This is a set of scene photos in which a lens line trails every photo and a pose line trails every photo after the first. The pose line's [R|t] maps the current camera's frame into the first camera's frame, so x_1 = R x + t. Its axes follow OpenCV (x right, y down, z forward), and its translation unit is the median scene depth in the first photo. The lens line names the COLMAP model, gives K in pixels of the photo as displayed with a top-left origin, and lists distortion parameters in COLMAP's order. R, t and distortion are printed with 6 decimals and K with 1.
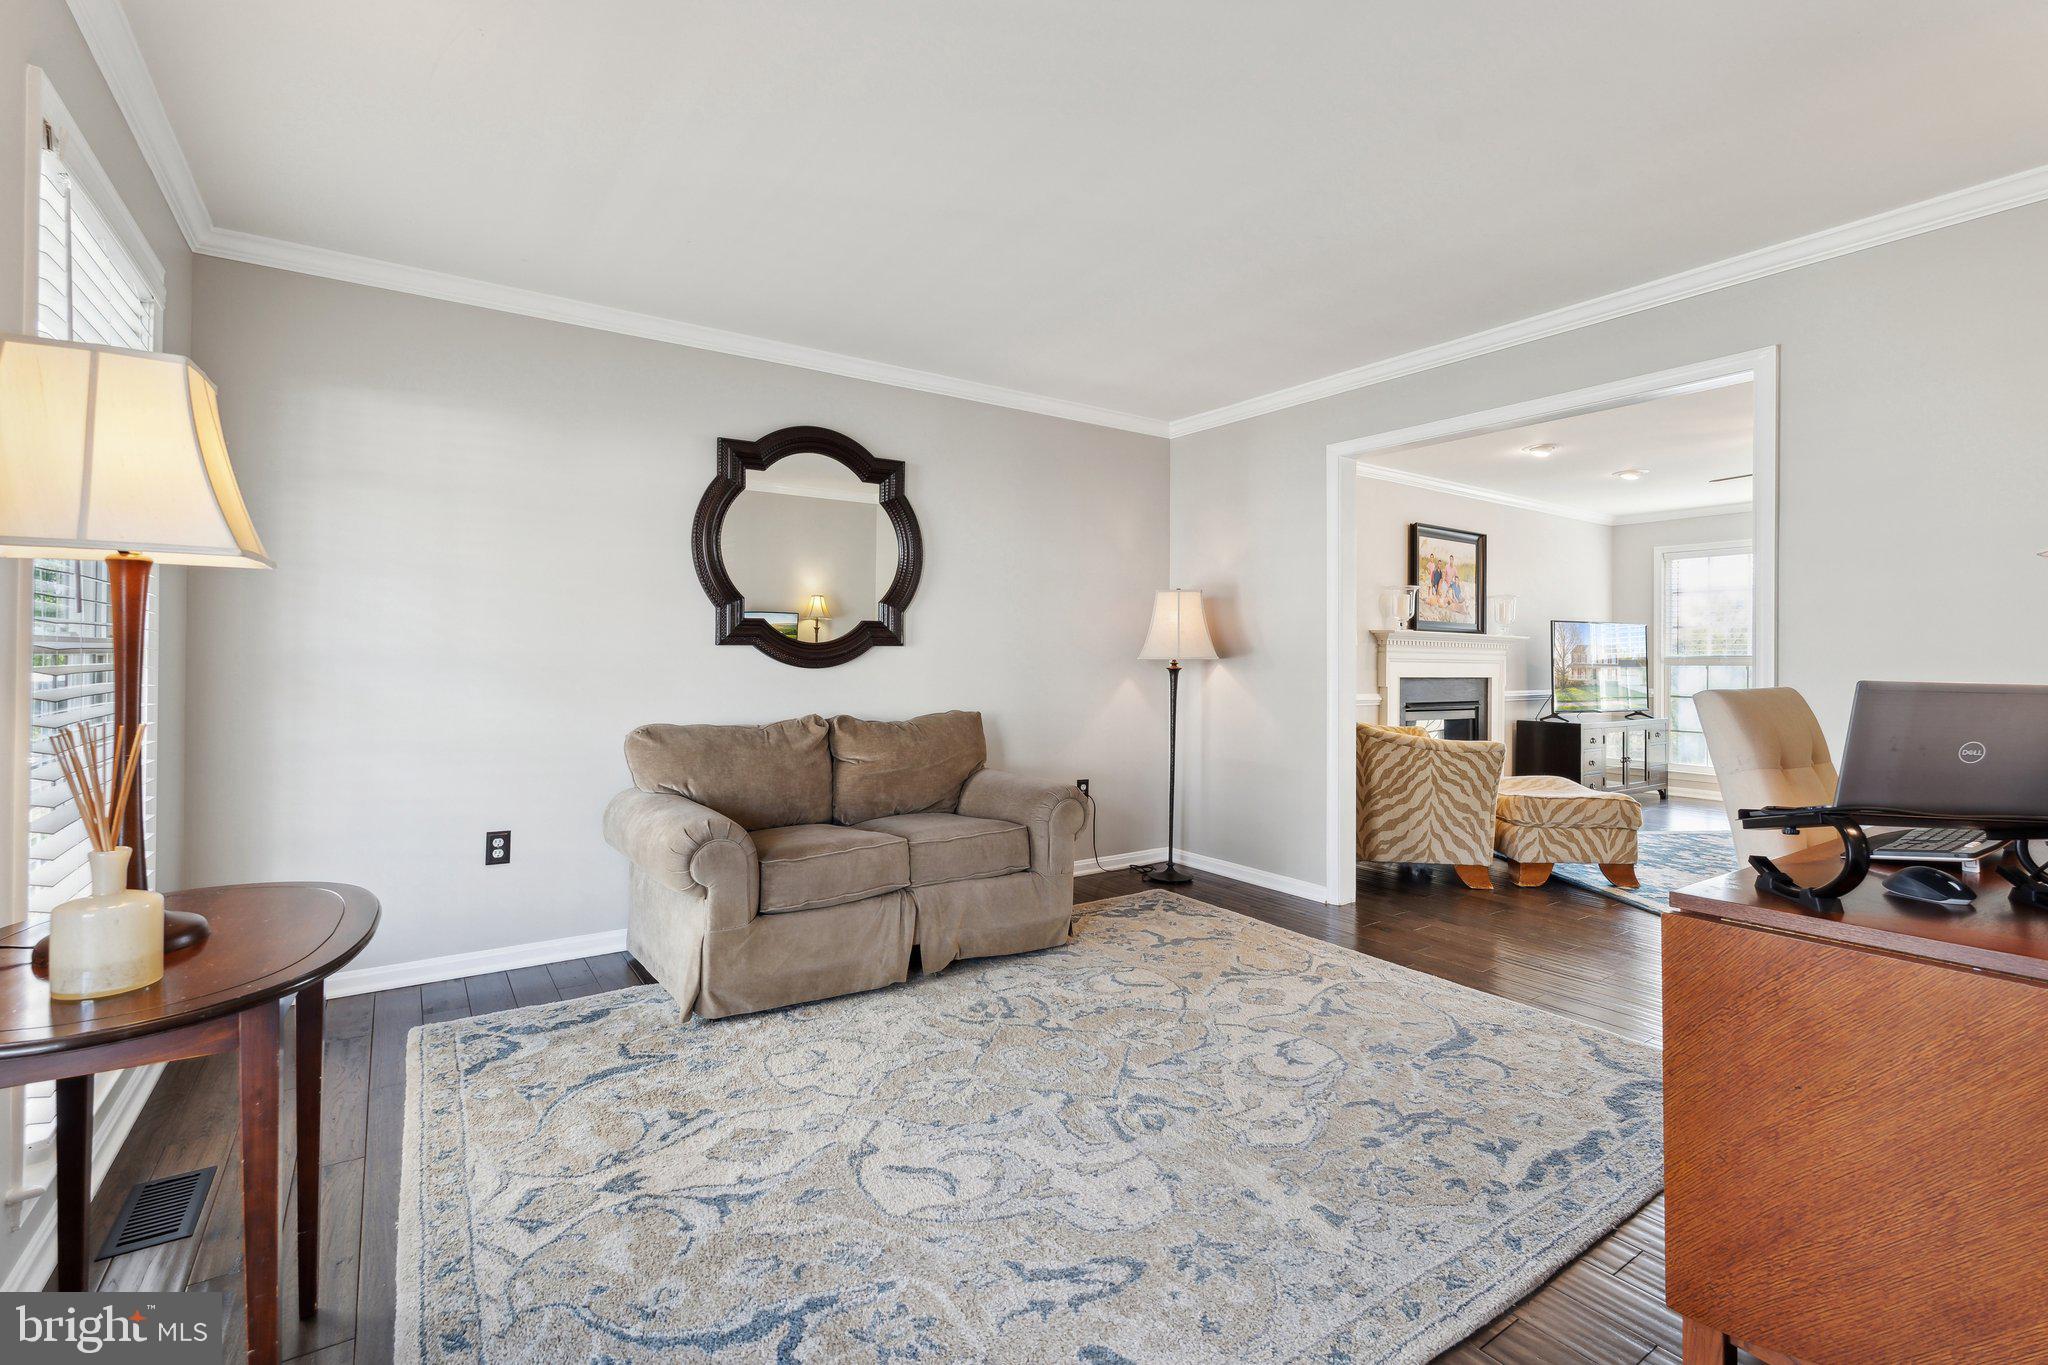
lens RADIAL K [[918.5, 0, 1023.0], [0, 918.5, 655.6], [0, 0, 1]] dist [-0.000965, -0.000799]
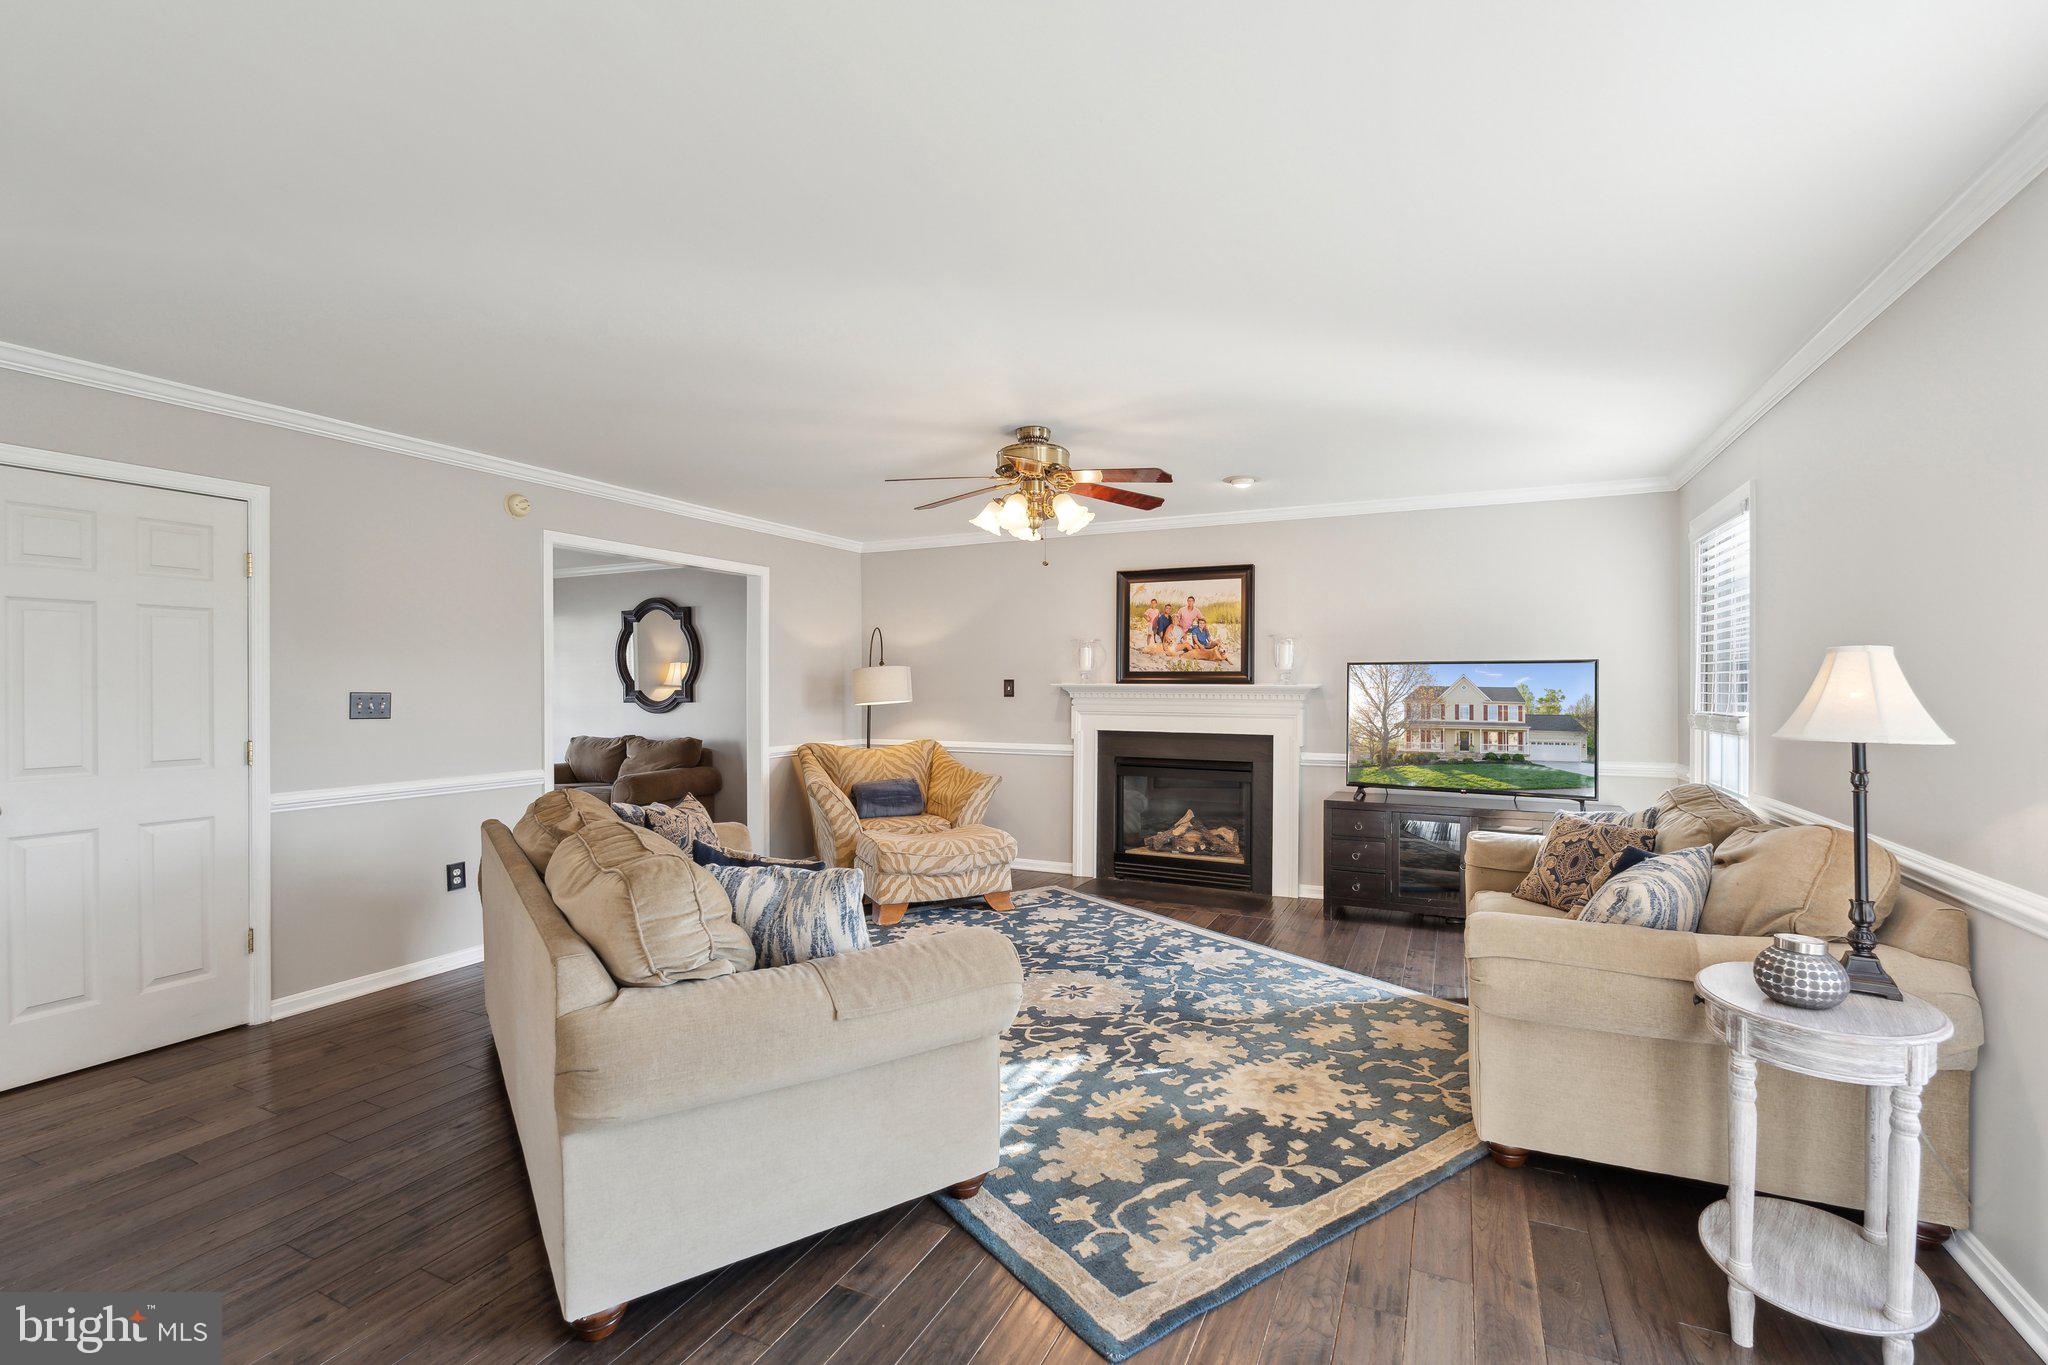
lens RADIAL K [[880.0, 0, 1018.7], [0, 880.0, 689.1], [0, 0, 1]] dist [0.000528, -0.000176]
pose [[0.502630, -0.000422, -0.864501, 2.002106], [0.012496, 0.999899, 0.006777, -0.047254], [0.864411, -0.014209, 0.502585, 0.748298]]
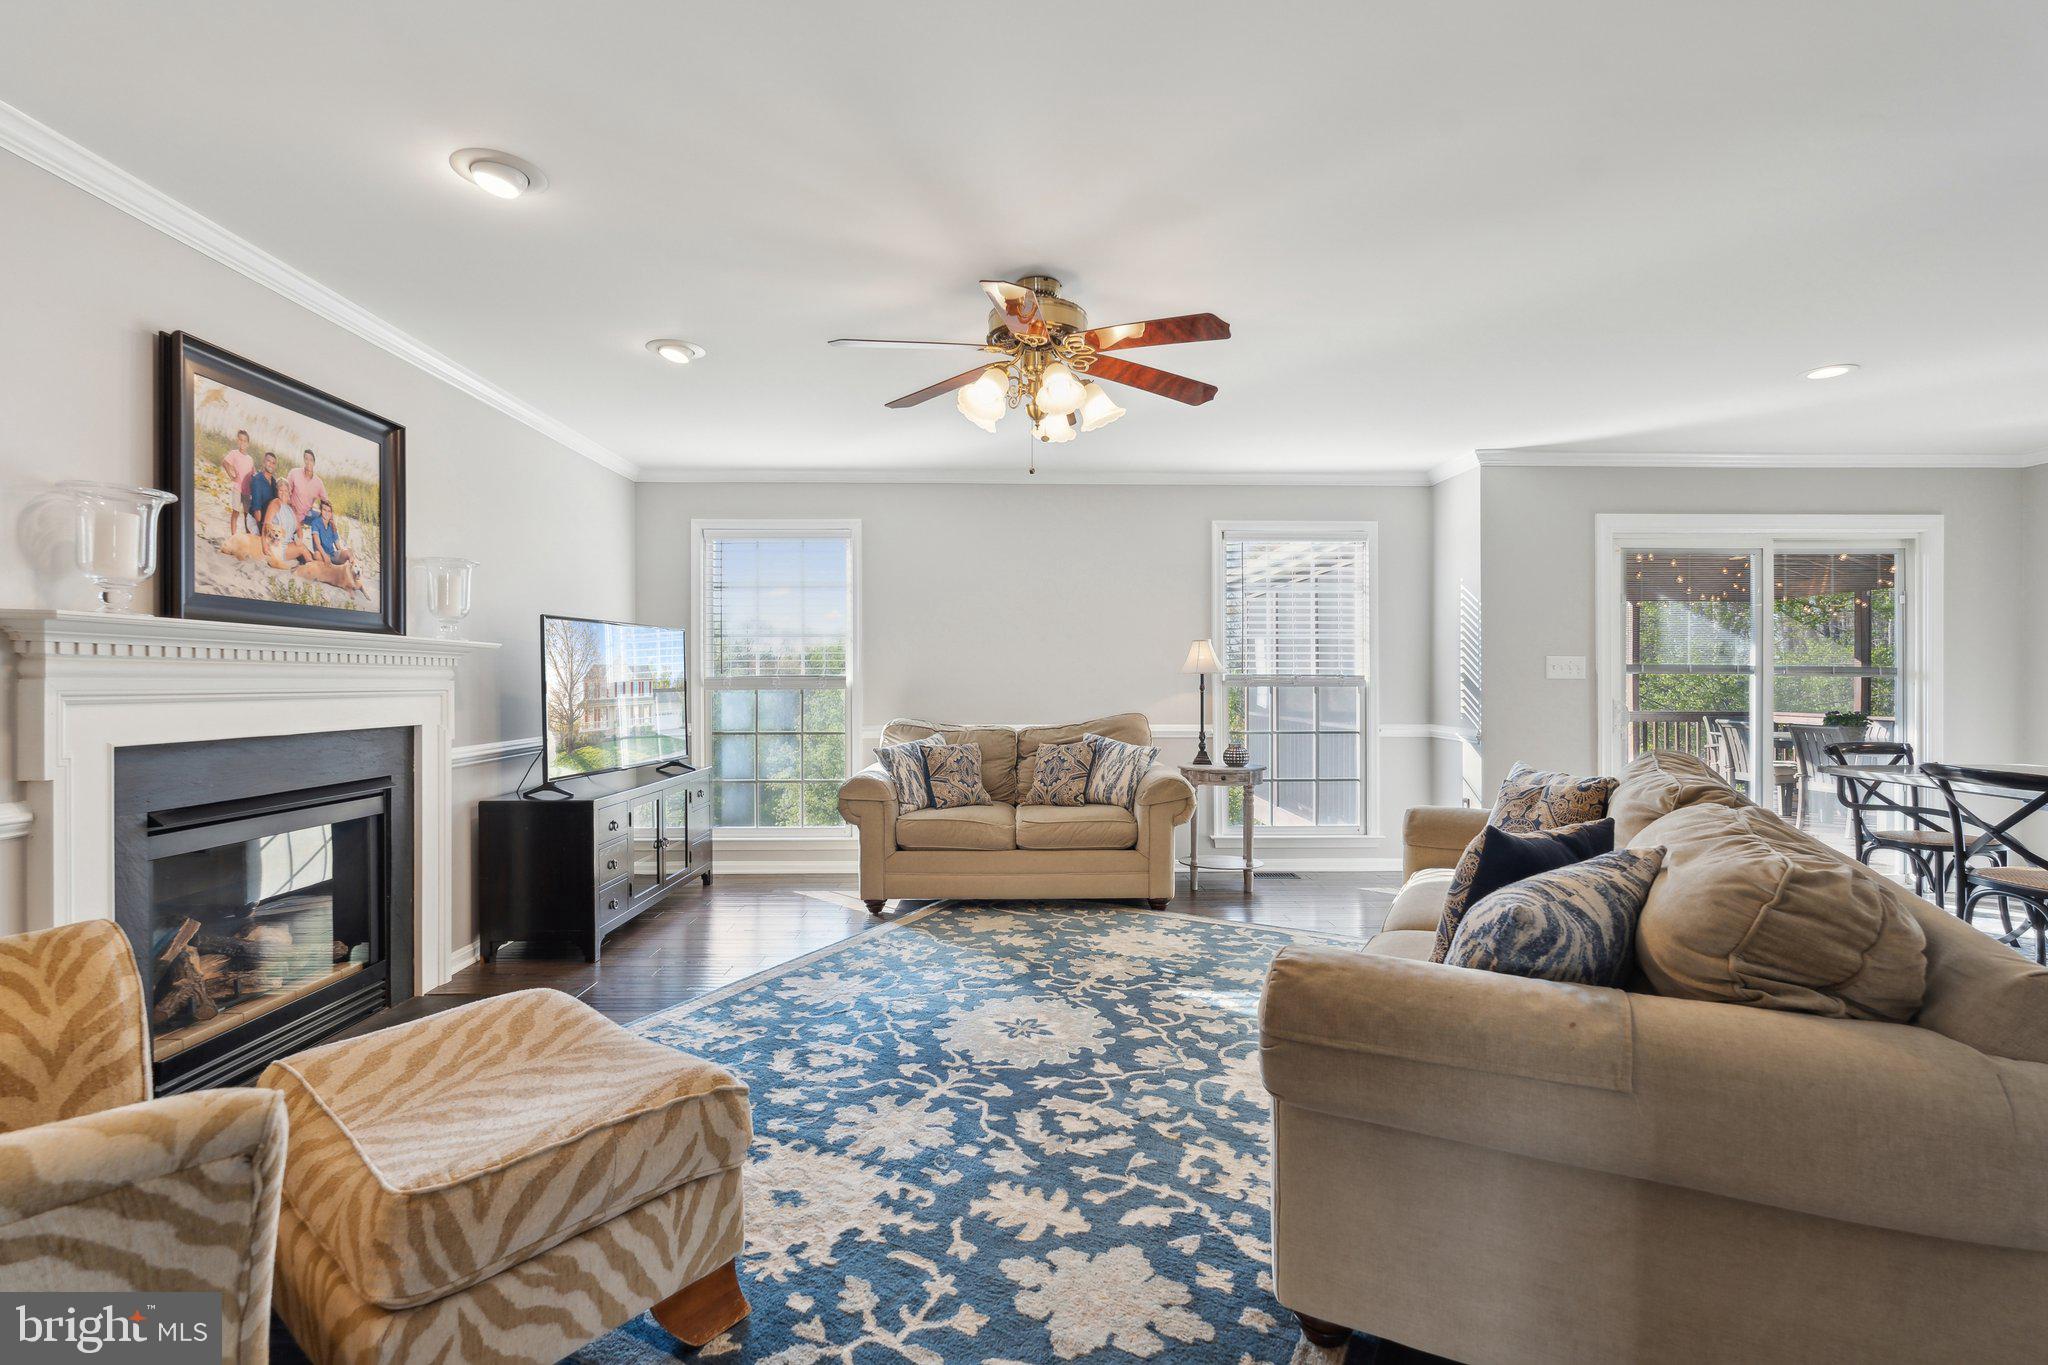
lens RADIAL K [[919.6, 0, 1024.0], [0, 919.6, 682.5], [0, 0, 1]] dist [-0.001928, -0.000203]
pose [[0.552145, -0.011497, 0.833669, 0.518348], [0.000917, 0.999913, 0.013182, -0.009254], [-0.833747, -0.006514, 0.552108, 0.854742]]
